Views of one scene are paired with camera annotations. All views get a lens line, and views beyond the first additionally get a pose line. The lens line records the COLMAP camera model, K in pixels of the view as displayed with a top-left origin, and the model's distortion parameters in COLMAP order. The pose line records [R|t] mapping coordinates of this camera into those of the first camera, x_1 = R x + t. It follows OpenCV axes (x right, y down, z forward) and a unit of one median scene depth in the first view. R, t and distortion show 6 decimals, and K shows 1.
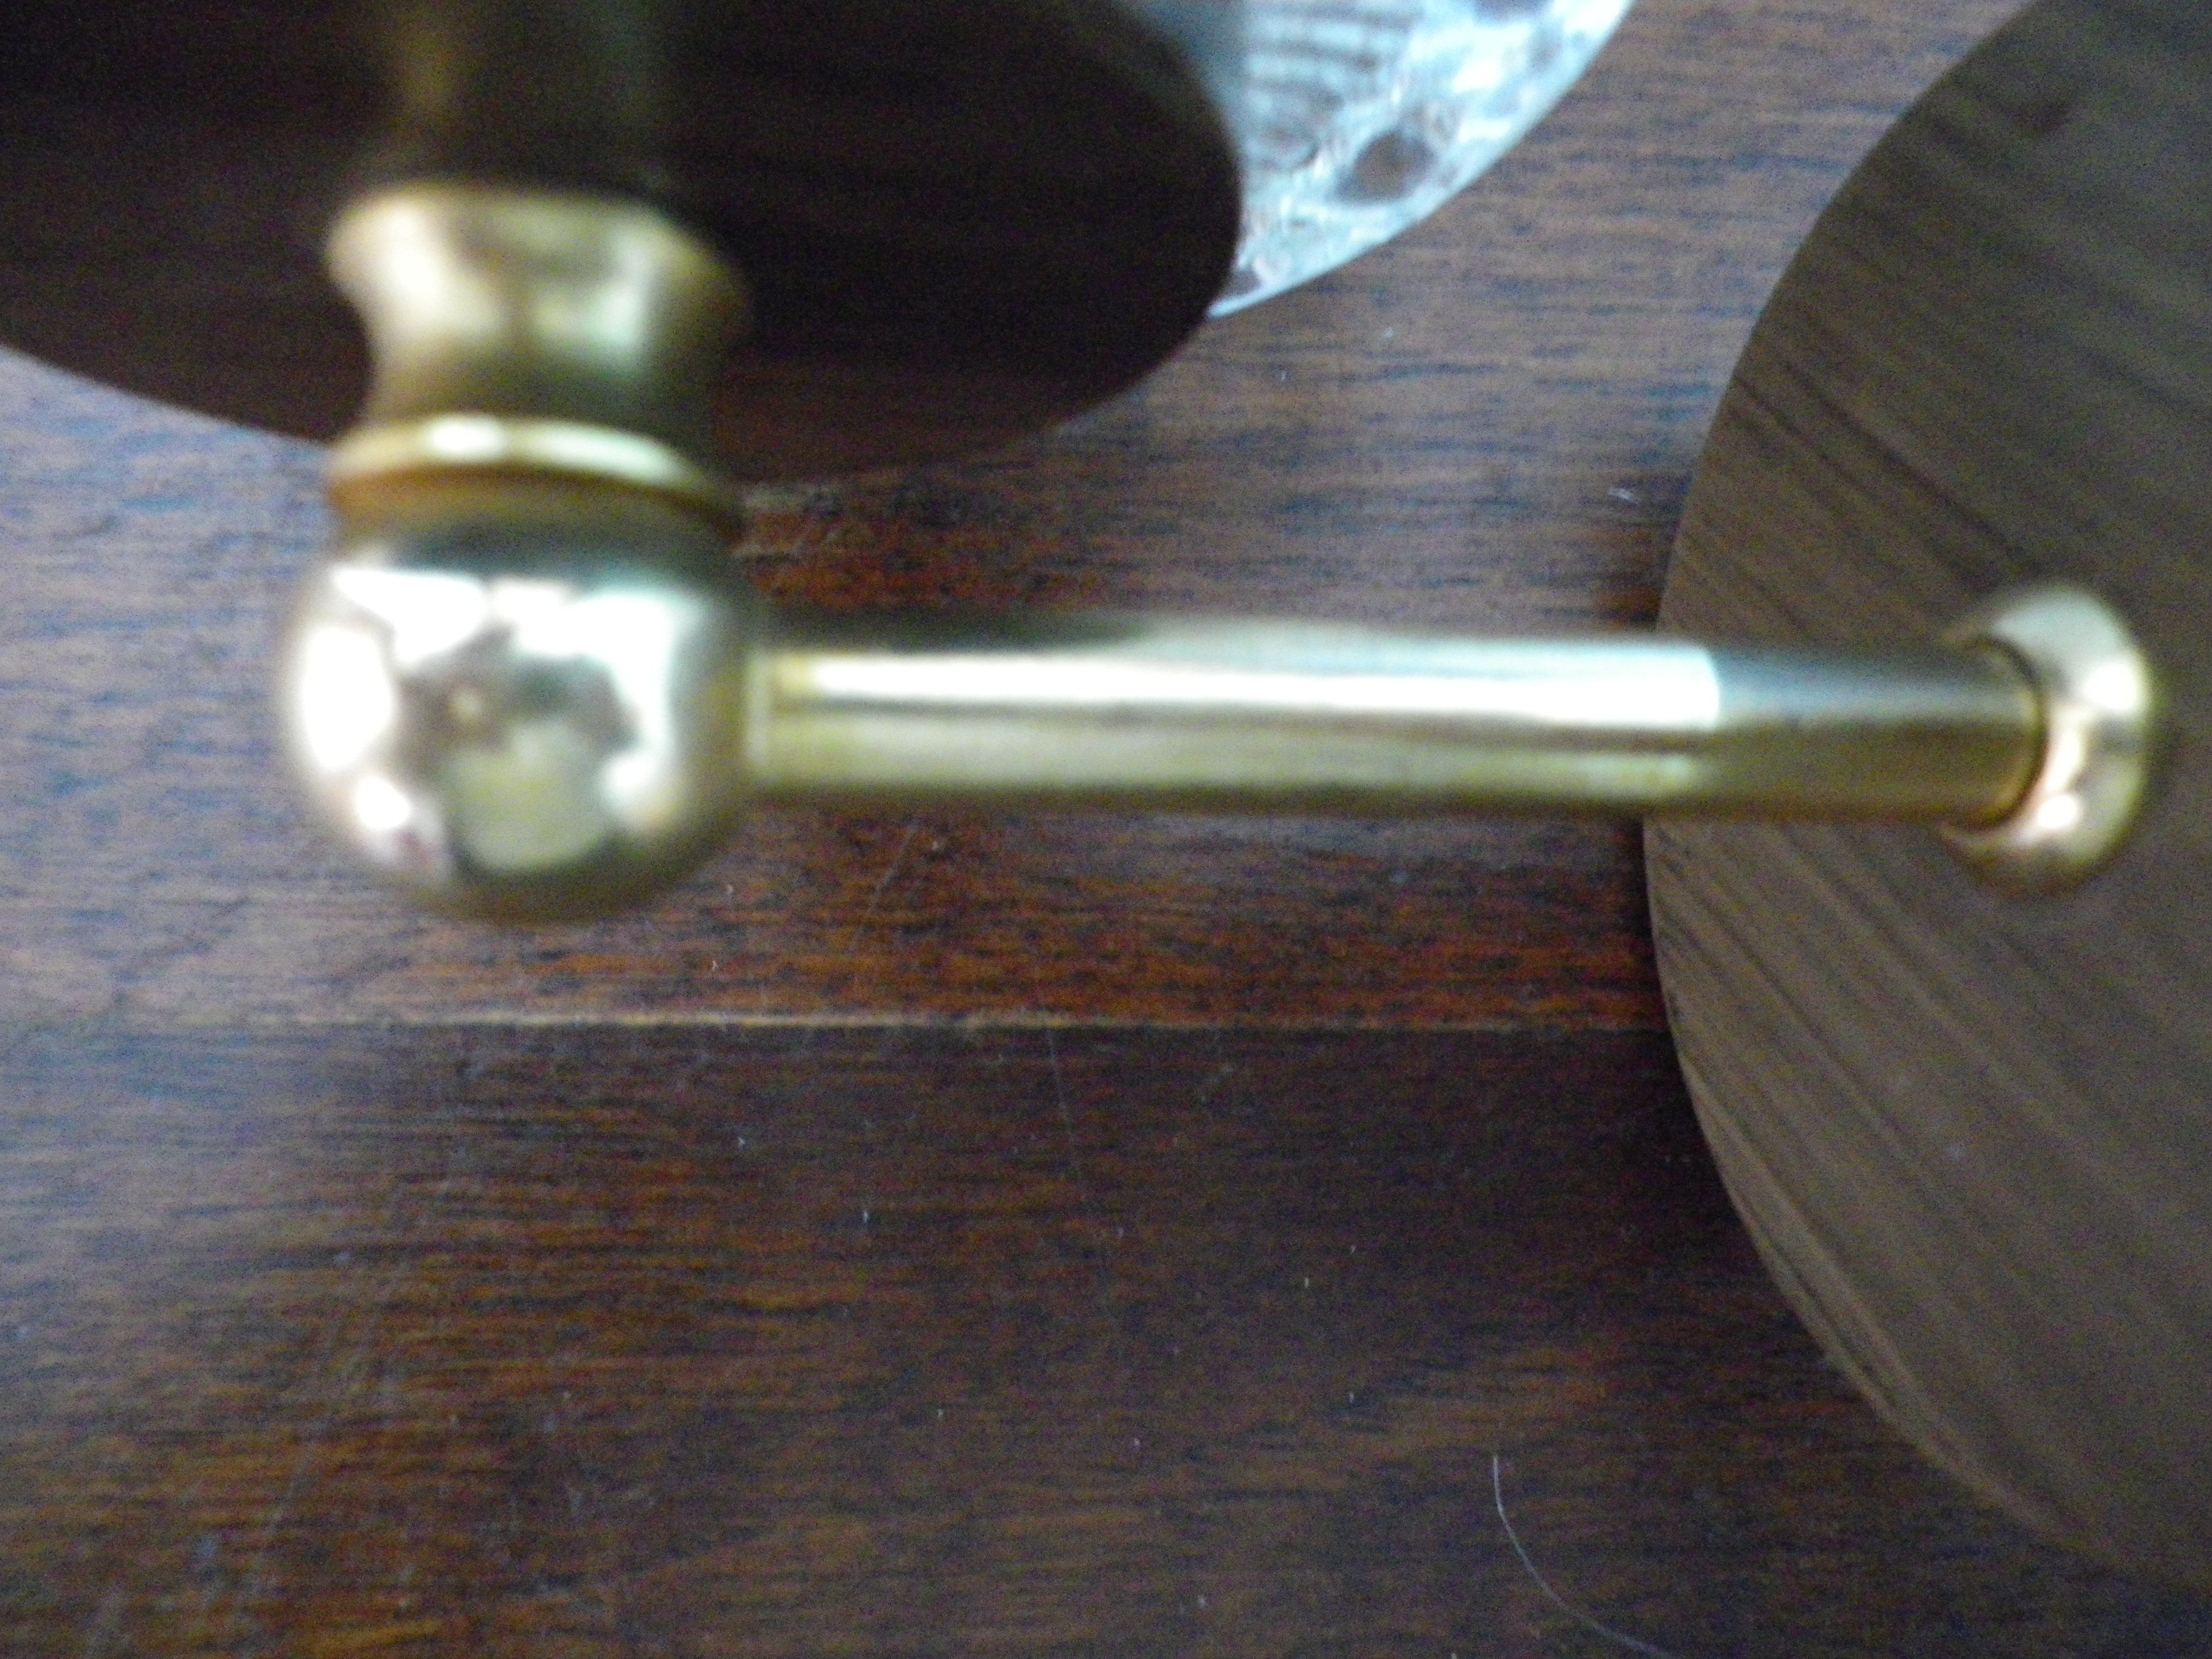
lens RADIAL K [[1655.8, 0, 1113.1], [0, 1655.8, 841.6], [0, 0, 1]] dist [-0.000694, -0.004995]
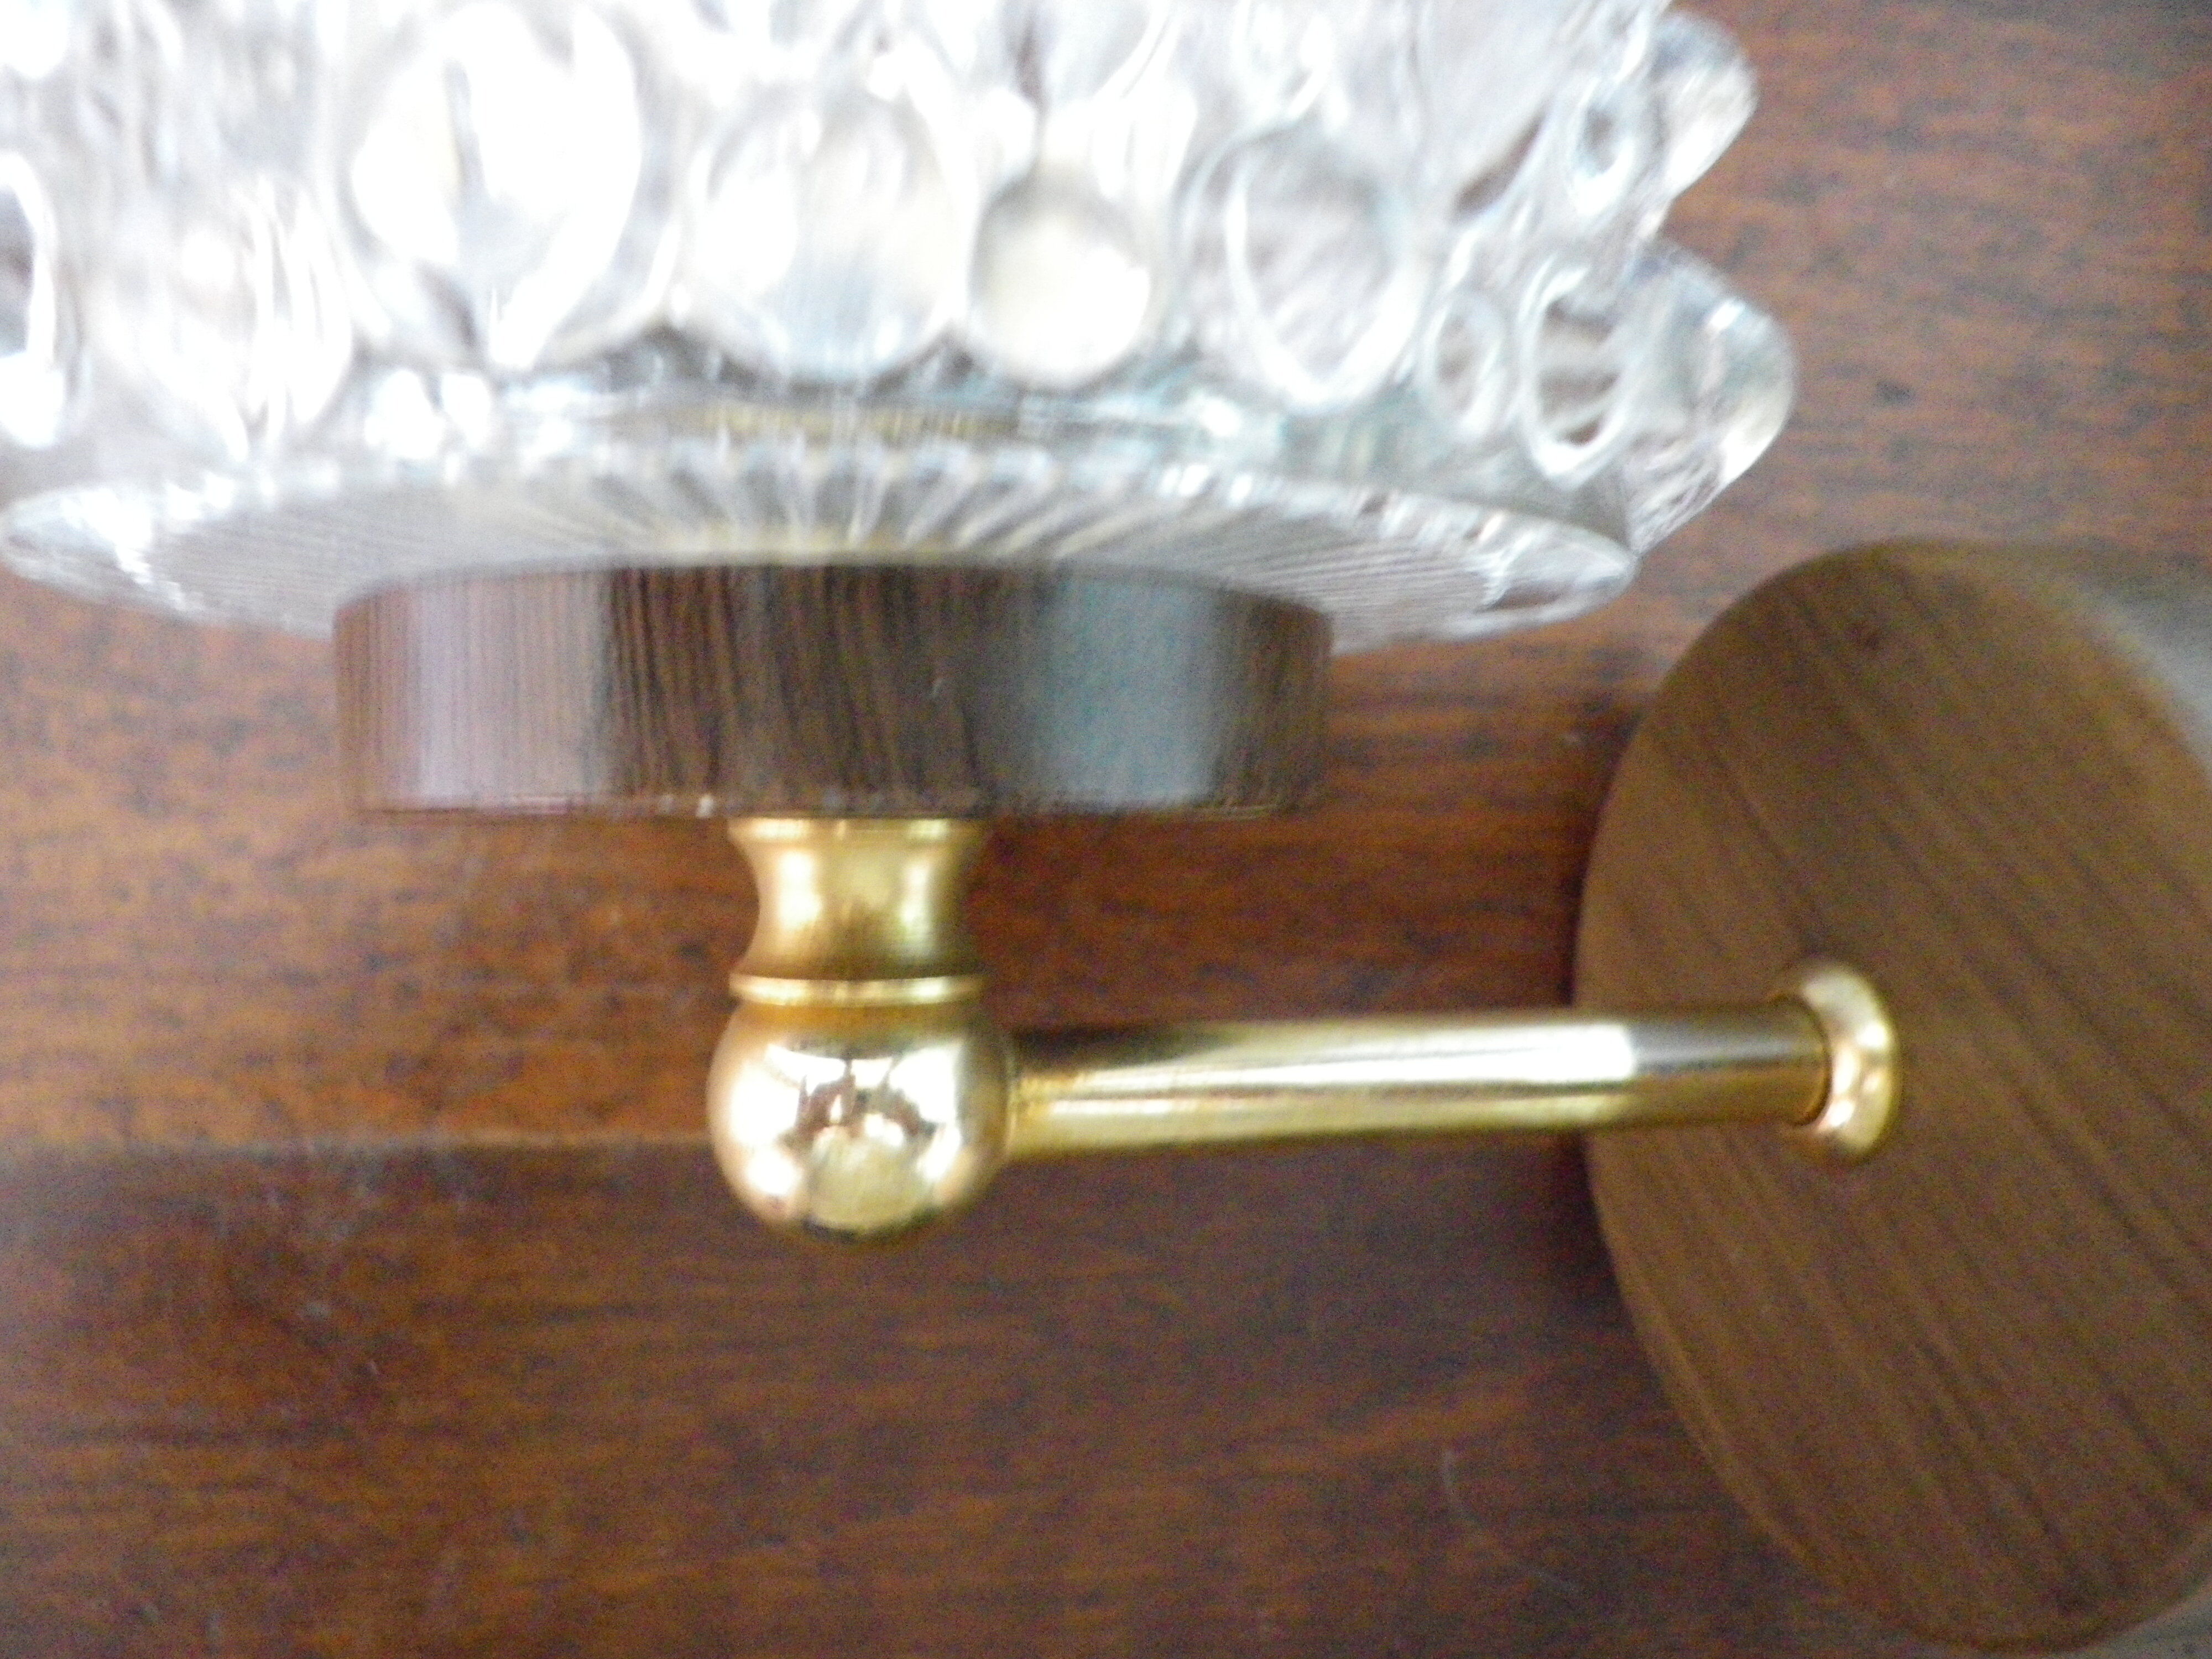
lens RADIAL K [[1655.8, 0, 1107.0], [0, 1655.8, 831.8], [0, 0, 1]] dist [-0.000694, -0.004995]
pose [[0.999705, 0.005787, 0.023589, -0.090707], [-0.008663, 0.992281, 0.123710, -0.311942], [-0.022691, -0.123878, 0.992038, -0.306465]]
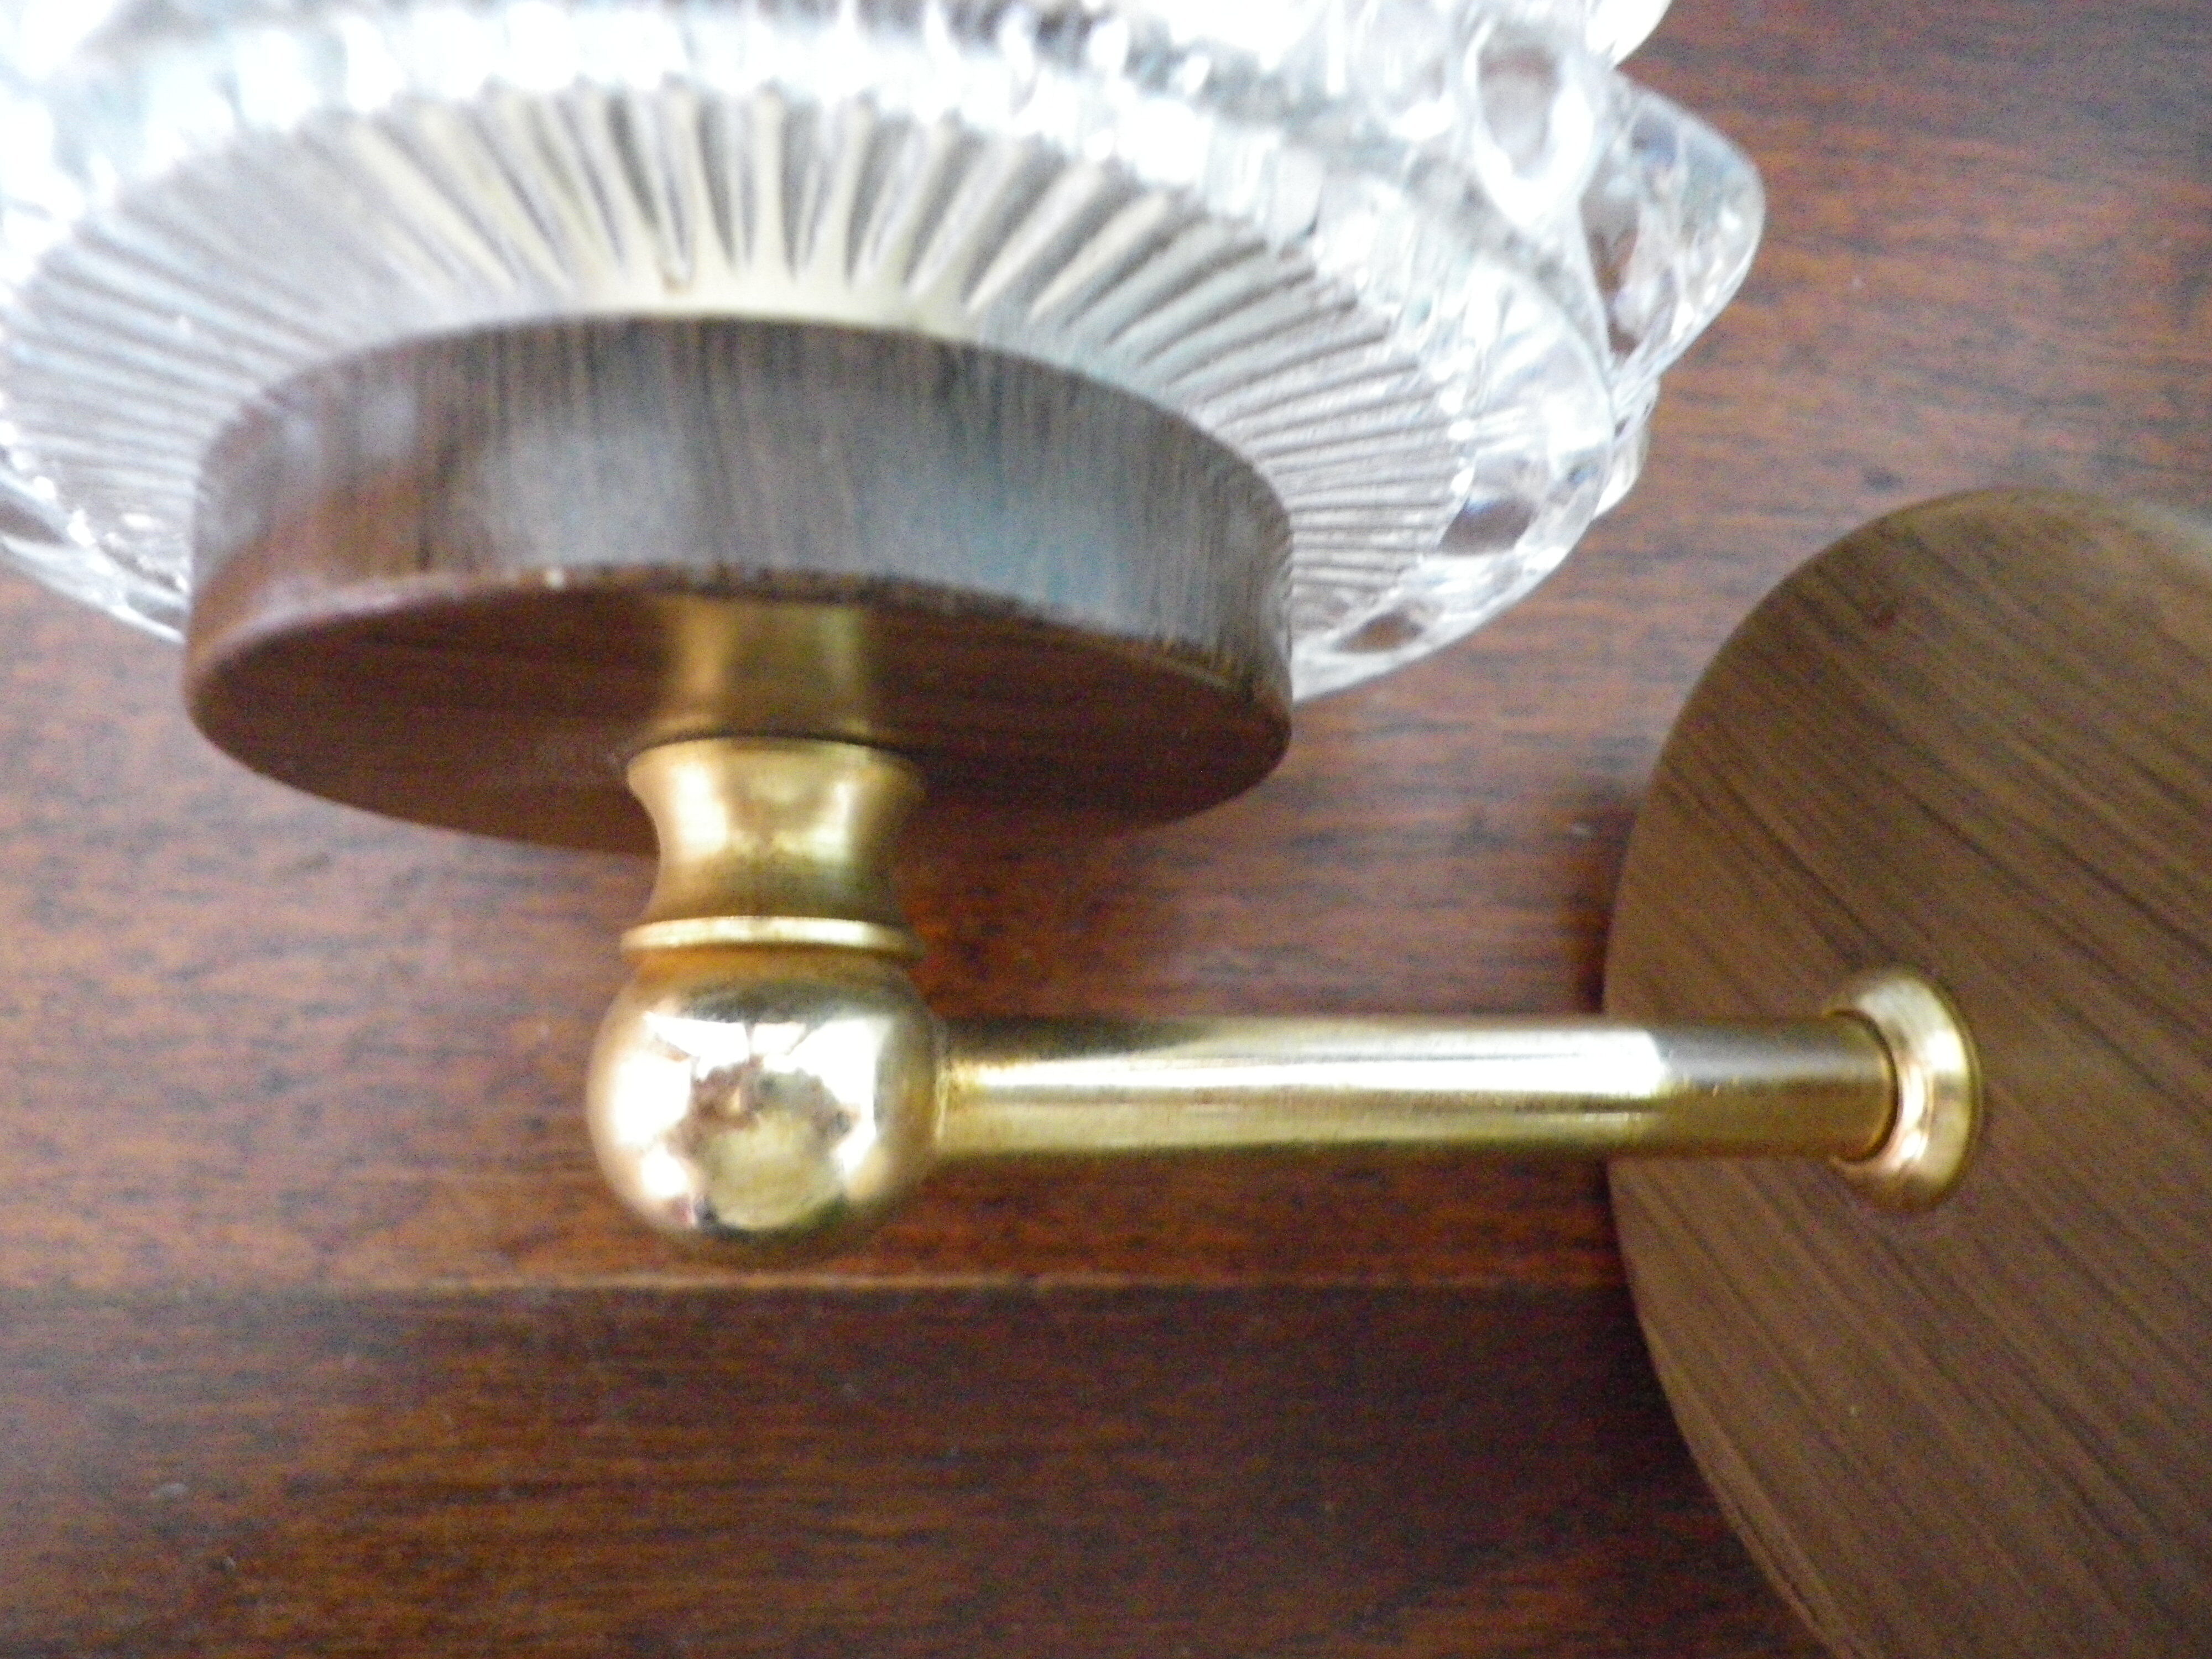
lens RADIAL K [[1655.8, 0, 1106.4], [0, 1655.8, 831.5], [0, 0, 1]] dist [-0.000694, -0.004995]
pose [[0.999949, -0.004842, 0.008910, -0.049902], [0.005693, 0.995150, -0.098199, -0.096842], [-0.008391, 0.098245, 0.995127, -0.212872]]
